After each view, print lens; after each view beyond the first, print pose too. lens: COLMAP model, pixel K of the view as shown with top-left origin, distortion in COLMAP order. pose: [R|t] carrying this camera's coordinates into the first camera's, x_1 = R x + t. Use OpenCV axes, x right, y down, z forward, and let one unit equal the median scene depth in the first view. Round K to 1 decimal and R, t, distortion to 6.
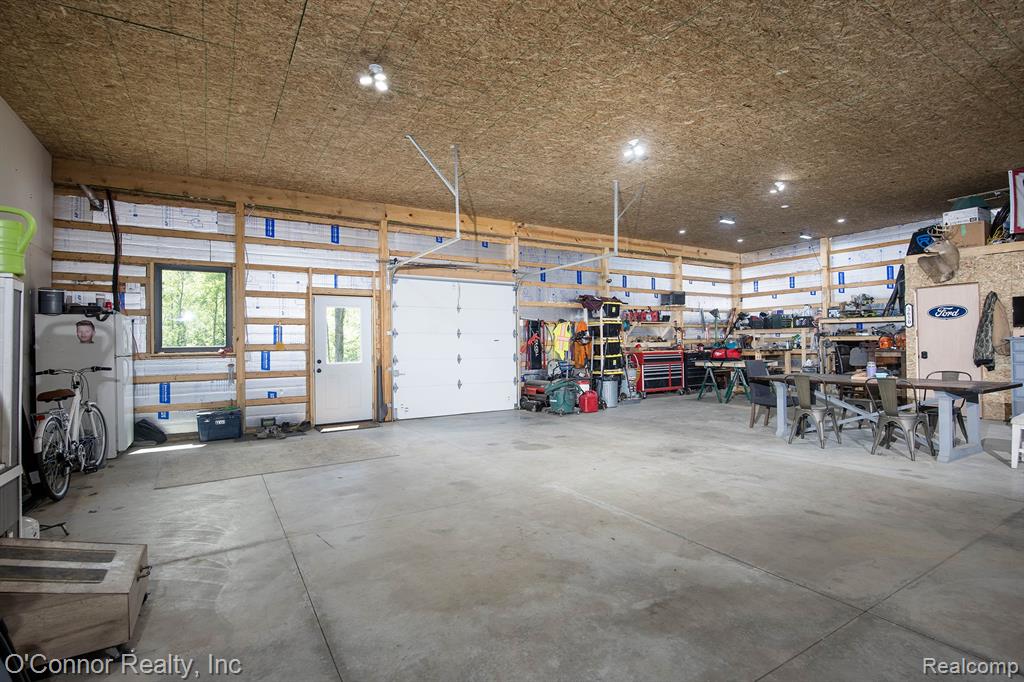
lens RADIAL K [[492.1, 0, 510.3], [0, 492.1, 336.8], [0, 0, 1]] dist [-0.008894, 0.000459]
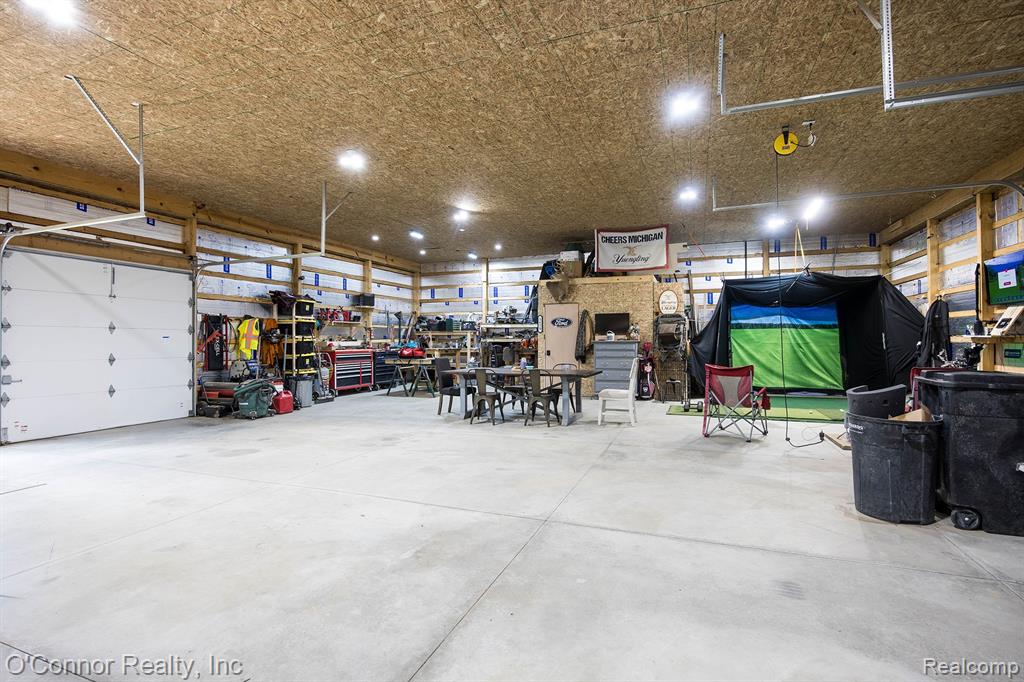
lens RADIAL K [[492.1, 0, 514.3], [0, 492.1, 340.2], [0, 0, 1]] dist [-0.008894, 0.000459]
pose [[0.789827, 0.012251, 0.613208, -0.107683], [-0.017455, 0.999845, 0.002506, -0.000578], [-0.613082, -0.012683, 0.789918, -0.051328]]
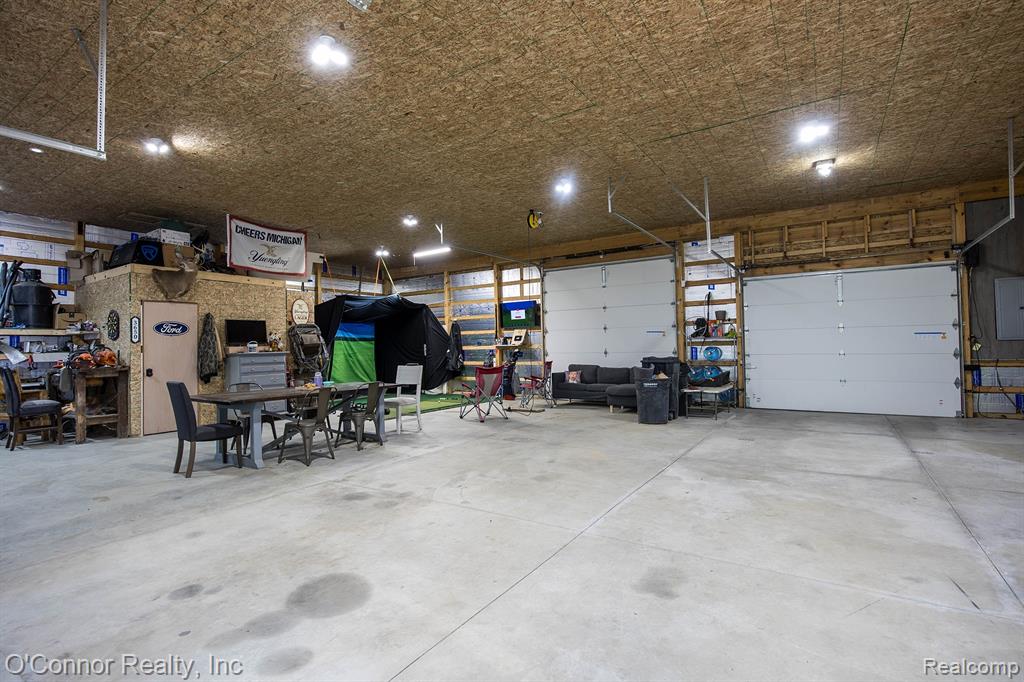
lens RADIAL K [[492.1, 0, 510.4], [0, 492.1, 340.3], [0, 0, 1]] dist [-0.008894, 0.000459]
pose [[-0.431934, 0.036587, 0.901163, -0.395289], [0.014854, 0.999330, -0.033453, 0.021716], [-0.901783, -0.001064, -0.432188, 1.007384]]
